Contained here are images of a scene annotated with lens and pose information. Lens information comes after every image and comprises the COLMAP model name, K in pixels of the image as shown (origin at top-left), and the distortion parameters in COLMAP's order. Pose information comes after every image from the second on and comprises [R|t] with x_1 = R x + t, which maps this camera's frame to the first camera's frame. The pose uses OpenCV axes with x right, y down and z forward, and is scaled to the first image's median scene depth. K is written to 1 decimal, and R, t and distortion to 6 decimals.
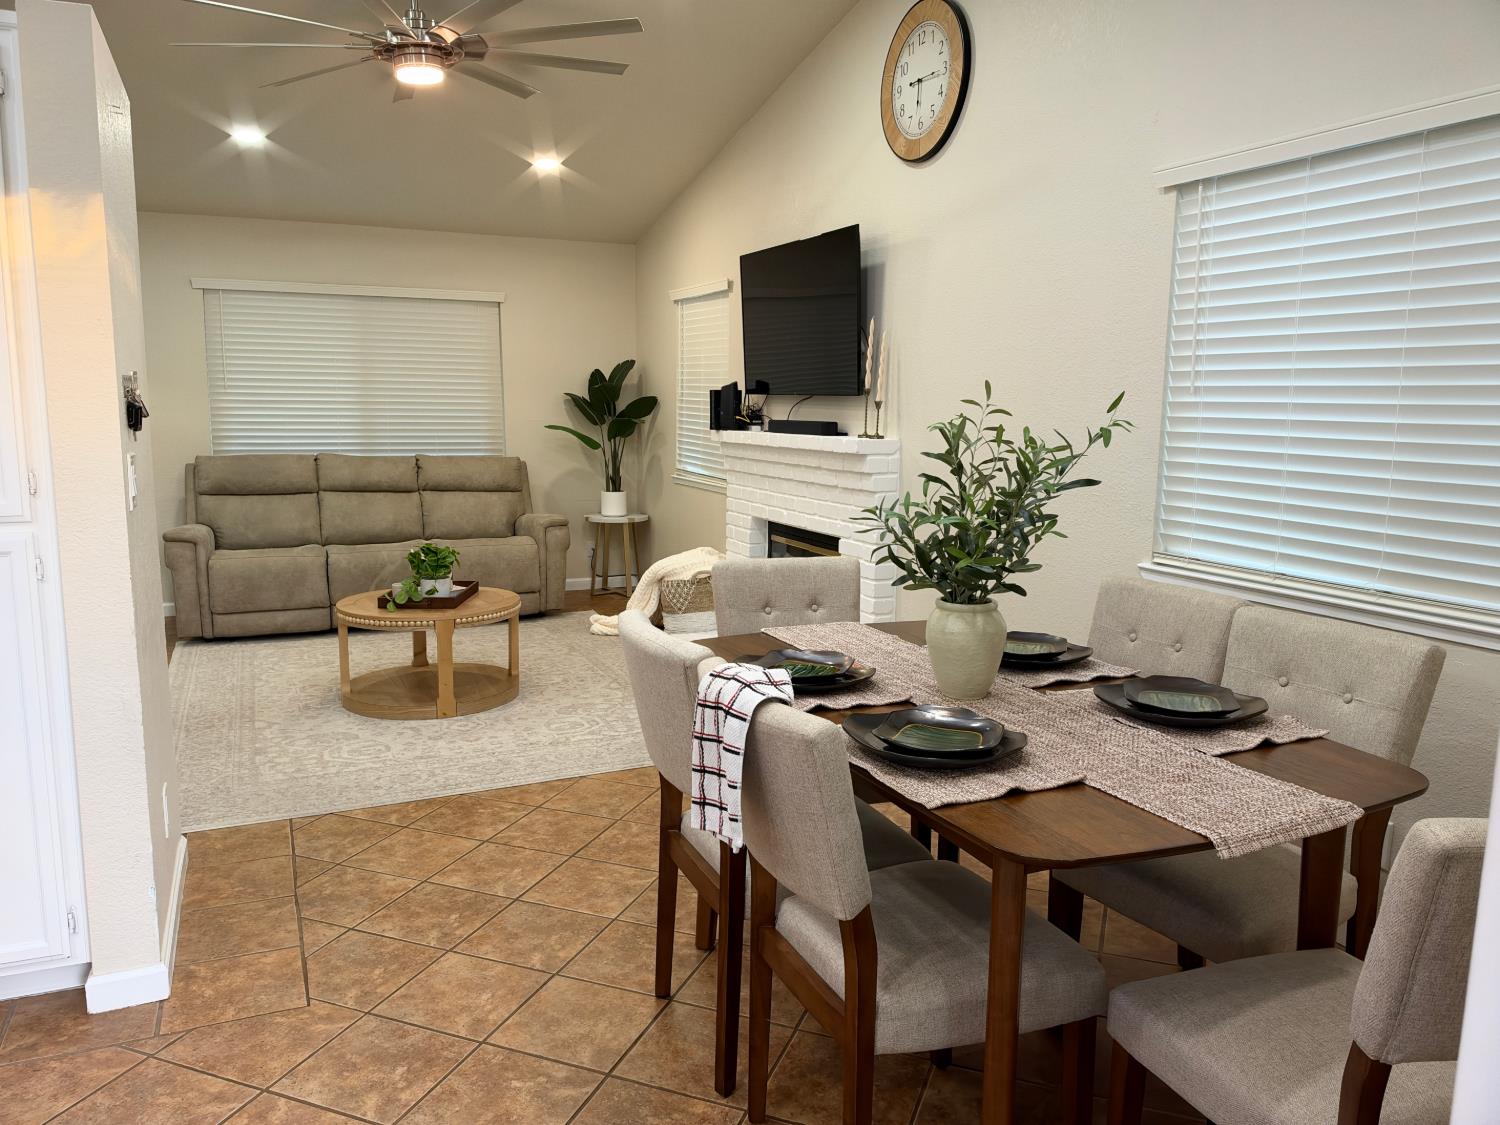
lens RADIAL K [[1077.4, 0, 748.9], [0, 1077.4, 567.7], [0, 0, 1]] dist [0.034720, -0.050370]
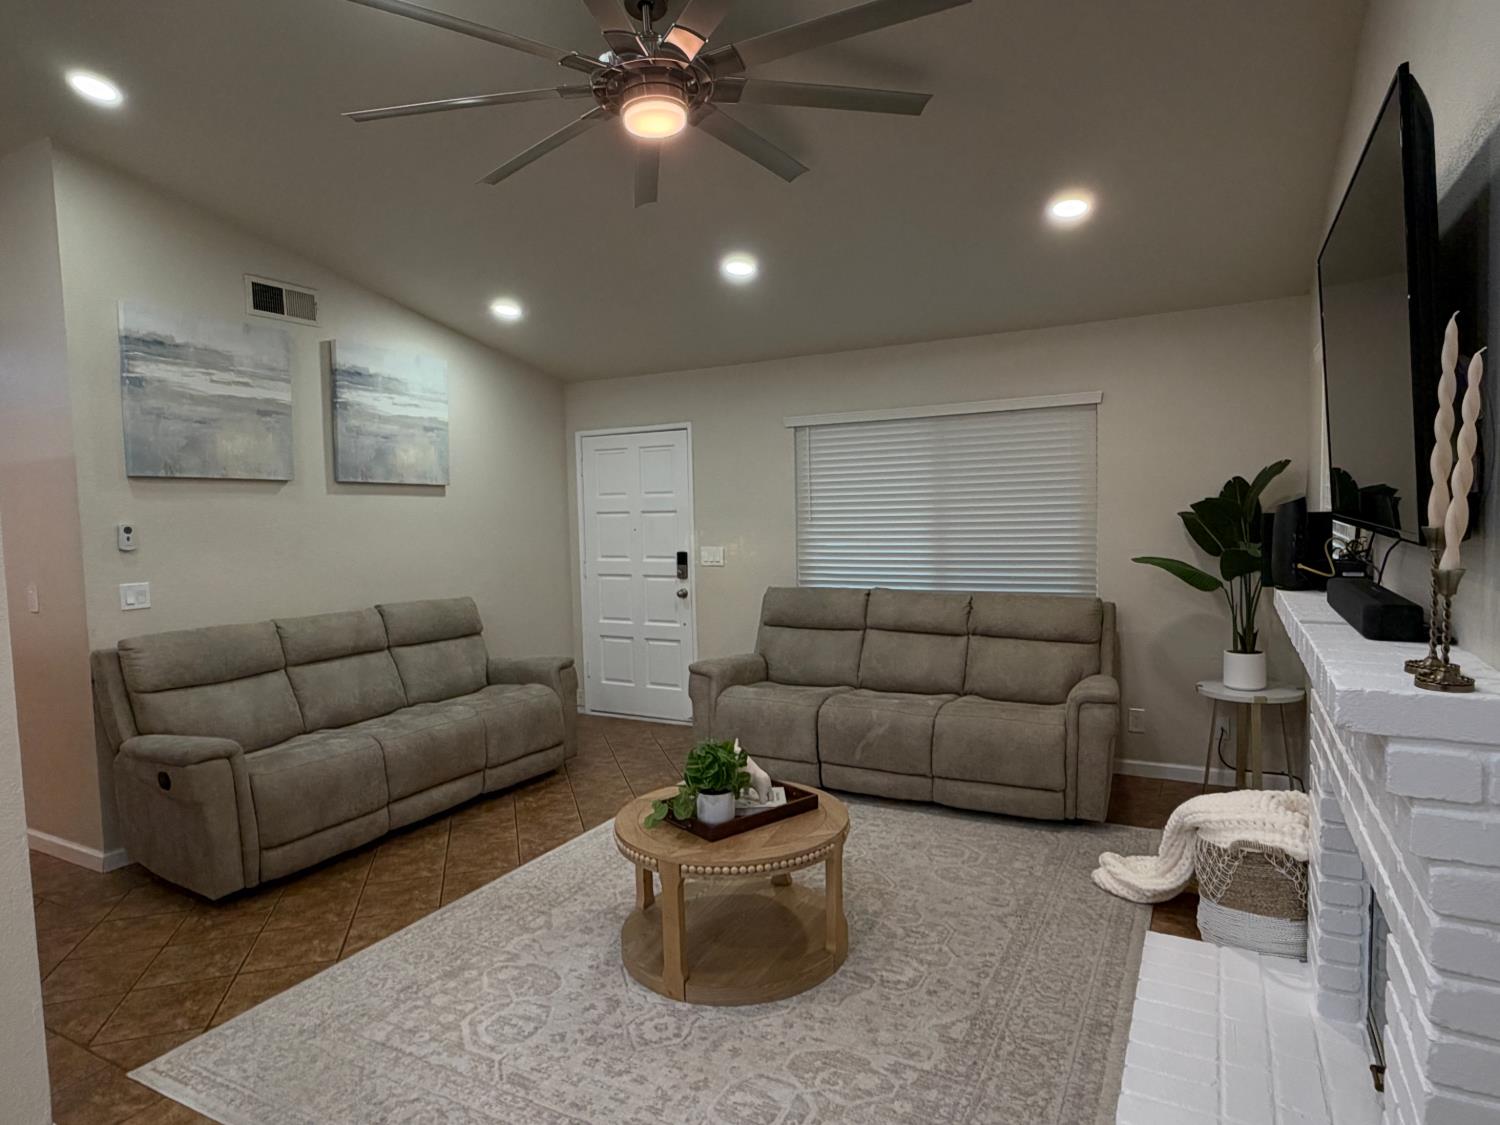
lens RADIAL K [[861.4, 0, 750.4], [0, 861.4, 561.2], [0, 0, 1]] dist [-0.013451, 0.003465]
pose [[0.606636, 0.016999, -0.794798, 0.181321], [-0.088069, 0.995055, -0.045938, -0.118166], [0.790086, 0.097865, 0.605133, 0.642999]]
